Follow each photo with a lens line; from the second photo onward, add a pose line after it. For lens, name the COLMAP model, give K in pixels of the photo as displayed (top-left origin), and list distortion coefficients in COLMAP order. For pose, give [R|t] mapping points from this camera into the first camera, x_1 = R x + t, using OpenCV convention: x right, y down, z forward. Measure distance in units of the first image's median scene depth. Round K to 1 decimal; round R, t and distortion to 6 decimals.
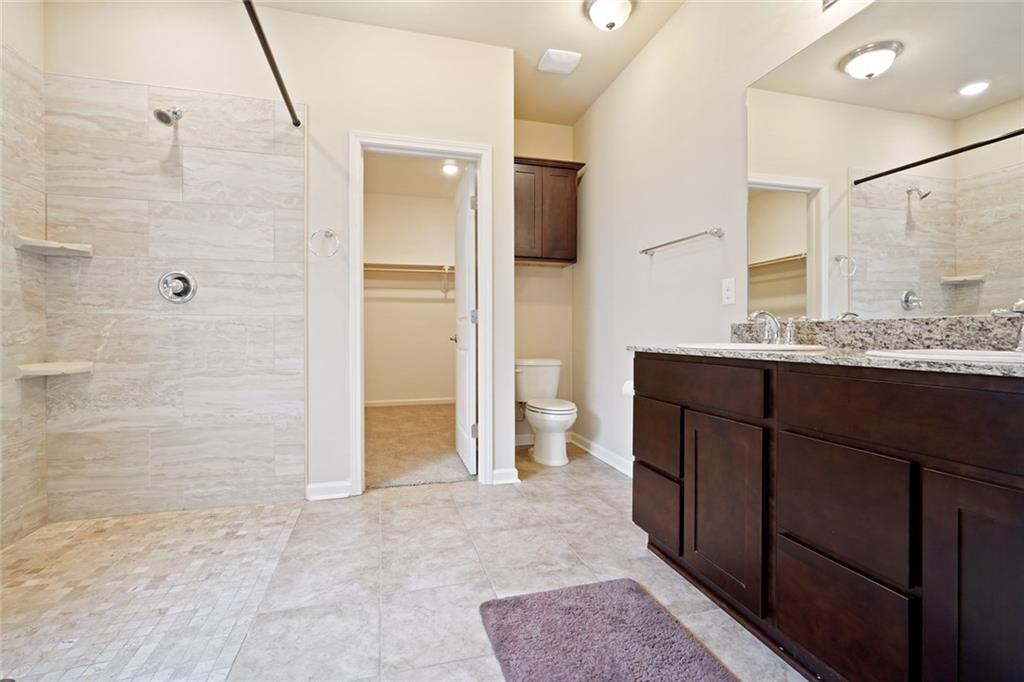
lens RADIAL K [[468.8, 0, 511.3], [0, 468.8, 337.4], [0, 0, 1]] dist [-0.003746, -0.000500]
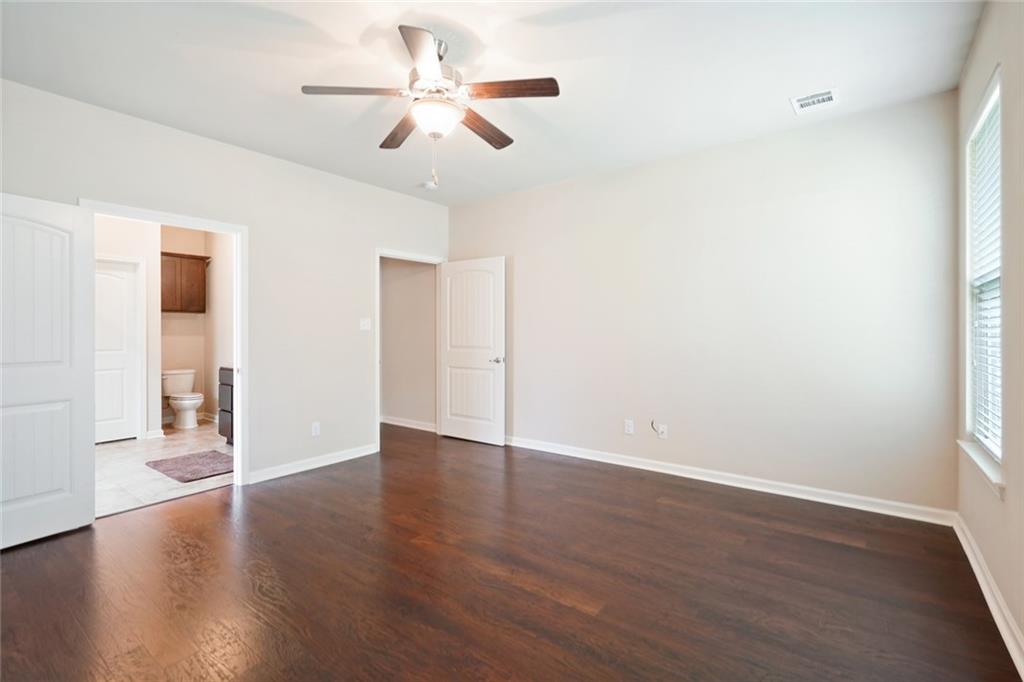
lens RADIAL K [[468.8, 0, 506.2], [0, 468.8, 334.6], [0, 0, 1]] dist [-0.003746, -0.000500]
pose [[0.799274, 0.000543, 0.600967, -0.012440], [0.004169, 0.999971, -0.006449, -0.065407], [-0.600953, 0.007660, 0.799248, -1.088235]]
